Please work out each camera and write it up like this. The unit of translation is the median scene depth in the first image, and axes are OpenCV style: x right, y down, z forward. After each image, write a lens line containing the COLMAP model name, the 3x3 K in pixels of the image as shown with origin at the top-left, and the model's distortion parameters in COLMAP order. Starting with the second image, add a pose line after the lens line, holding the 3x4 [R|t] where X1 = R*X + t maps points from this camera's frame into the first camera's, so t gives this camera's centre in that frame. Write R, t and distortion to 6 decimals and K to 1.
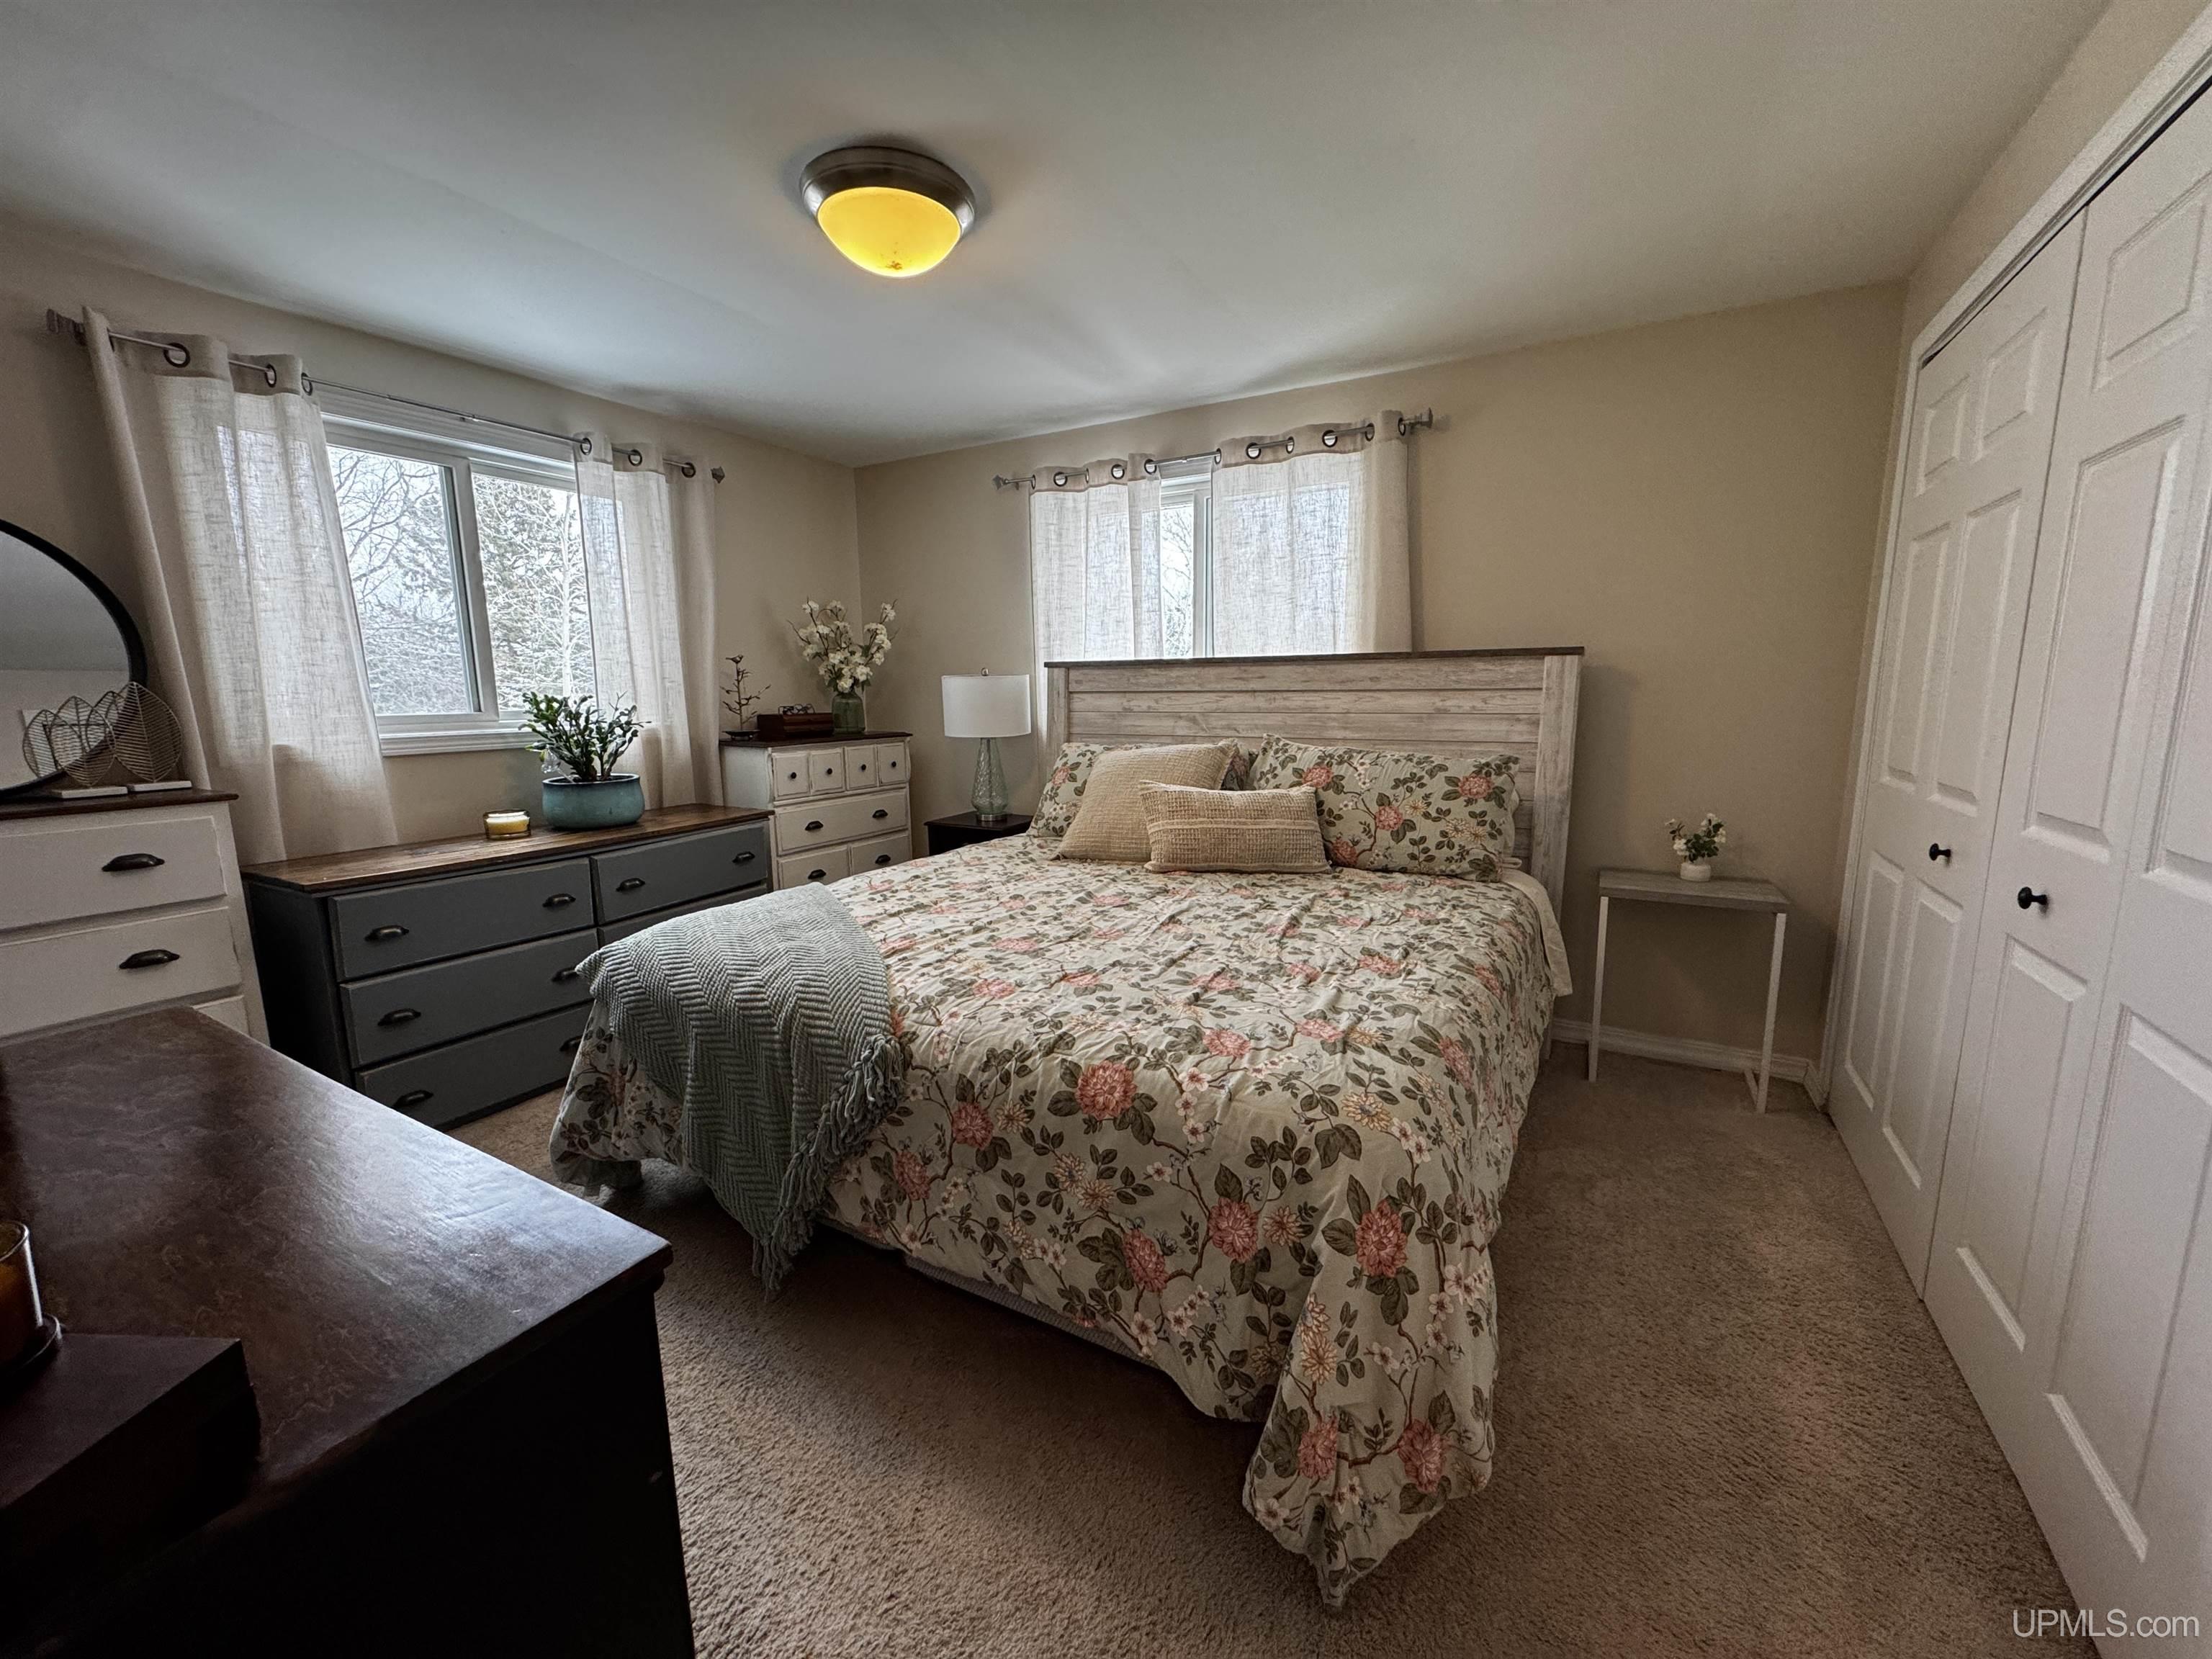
lens RADIAL K [[876.0, 0, 1108.4], [0, 876.0, 828.2], [0, 0, 1]] dist [0.000658, 0.000496]
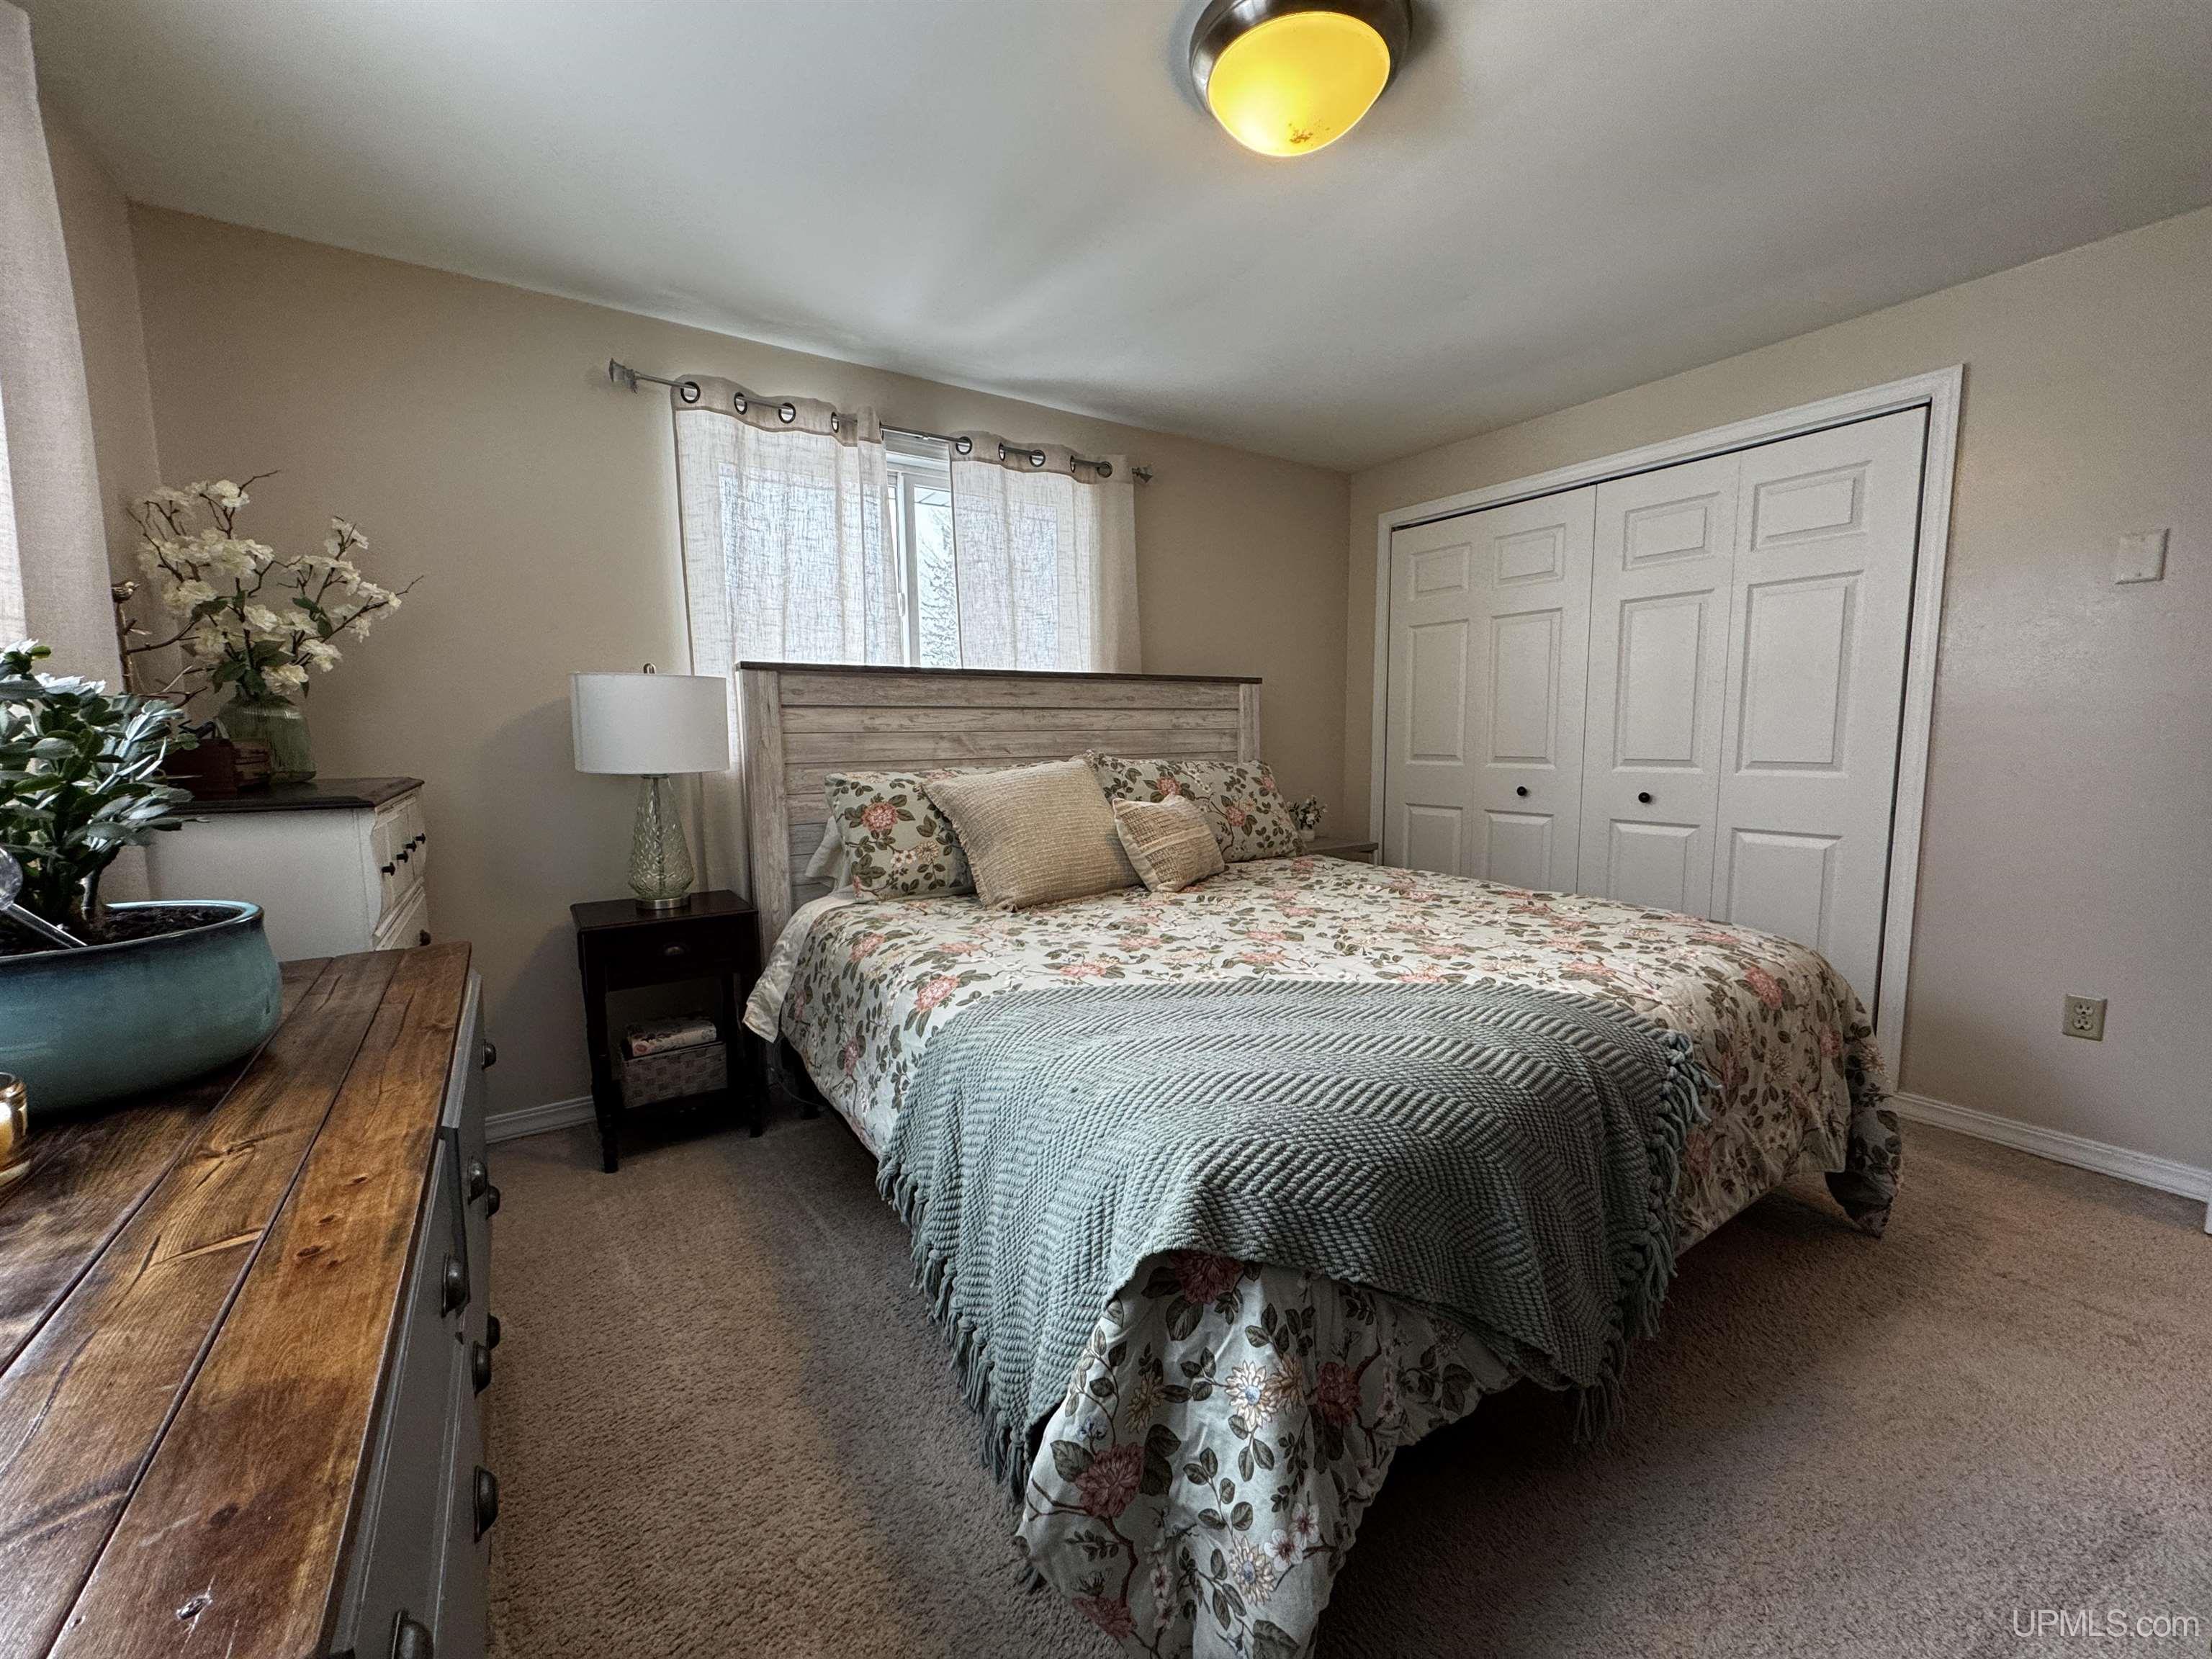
lens RADIAL K [[876.0, 0, 1108.4], [0, 876.0, 828.2], [0, 0, 1]] dist [0.000658, 0.000496]
pose [[0.453453, -0.093702, 0.886341, -0.653701], [0.145312, 0.988925, 0.030206, -0.045973], [-0.879355, 0.115099, 0.462047, 0.518484]]
